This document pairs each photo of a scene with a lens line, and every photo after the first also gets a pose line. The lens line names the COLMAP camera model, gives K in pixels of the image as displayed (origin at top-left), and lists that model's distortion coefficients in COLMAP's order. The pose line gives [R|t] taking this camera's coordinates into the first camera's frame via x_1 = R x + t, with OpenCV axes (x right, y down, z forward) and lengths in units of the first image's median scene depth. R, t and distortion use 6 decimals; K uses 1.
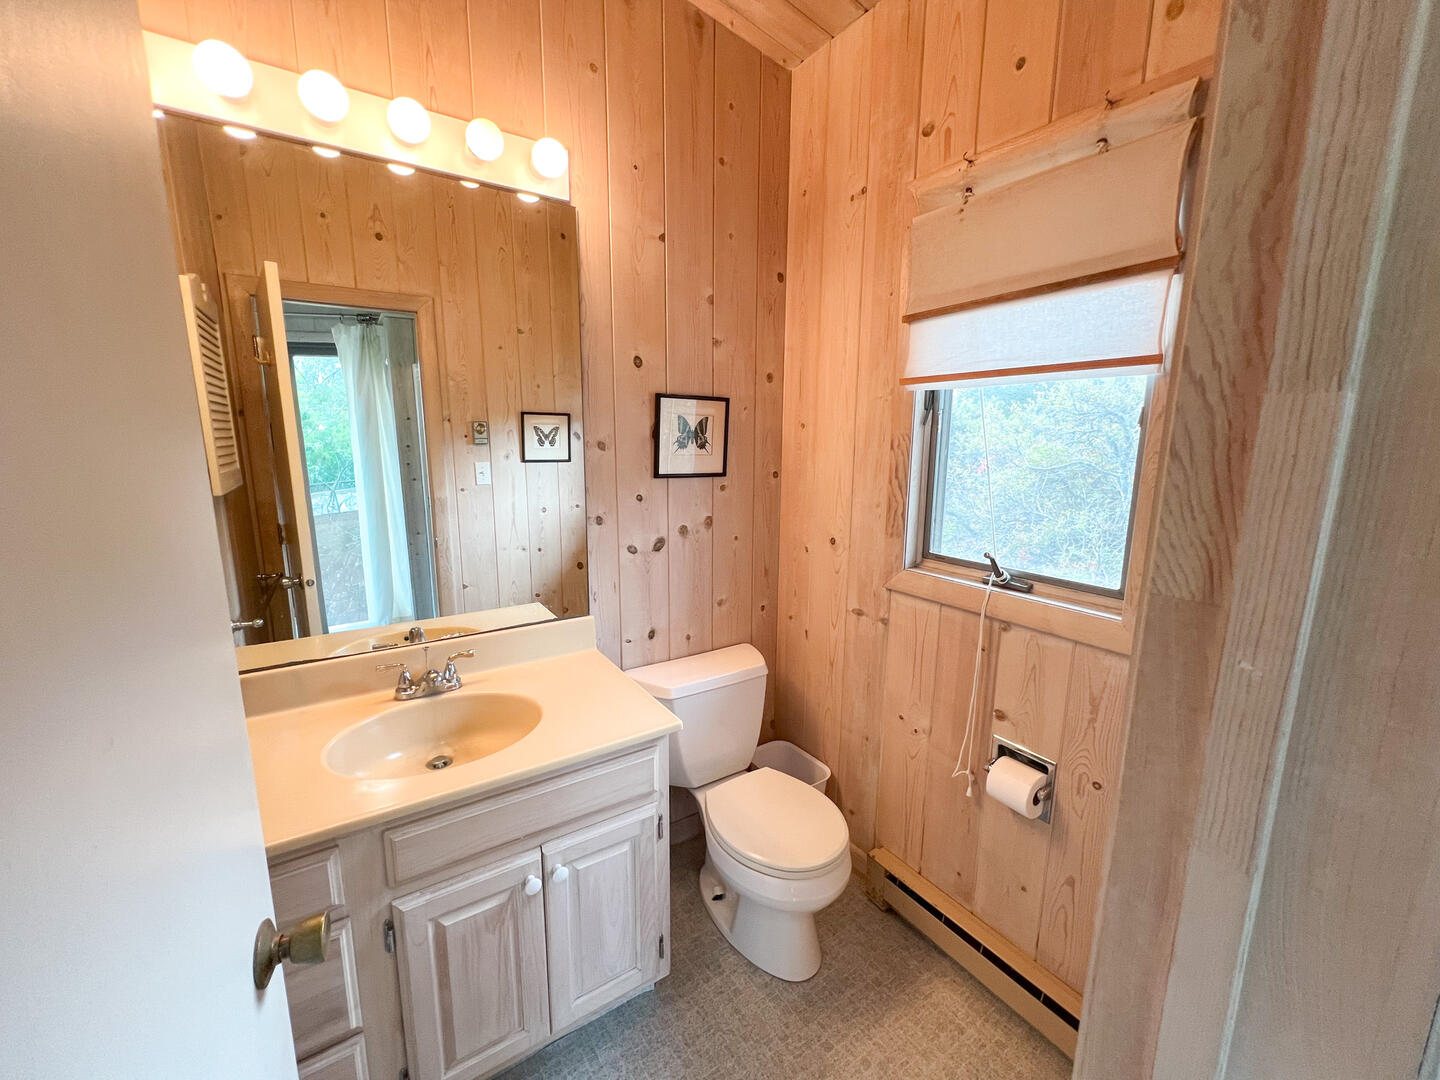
lens RADIAL K [[577.9, 0, 717.5], [0, 577.9, 537.6], [0, 0, 1]] dist [-0.003781, 0.000503]
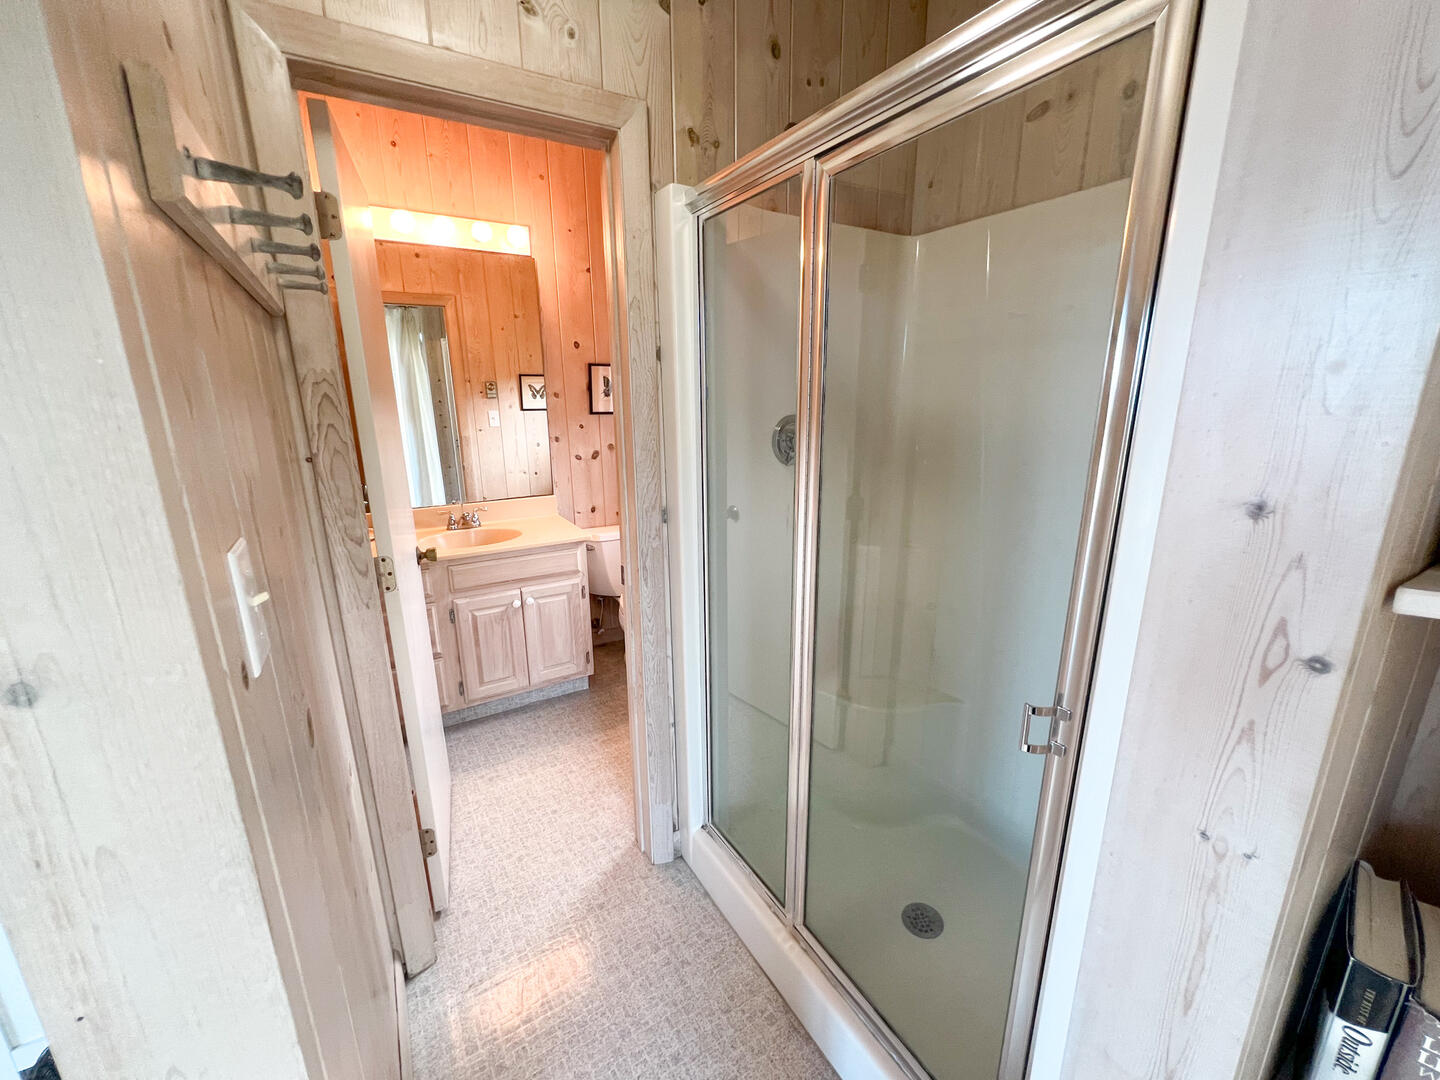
lens RADIAL K [[577.9, 0, 717.5], [0, 577.9, 537.6], [0, 0, 1]] dist [-0.003781, 0.000503]
pose [[0.999296, -0.005846, -0.037069, 0.322379], [0.008531, 0.997317, 0.072708, 0.135890], [0.036545, -0.072973, 0.996664, -0.693716]]
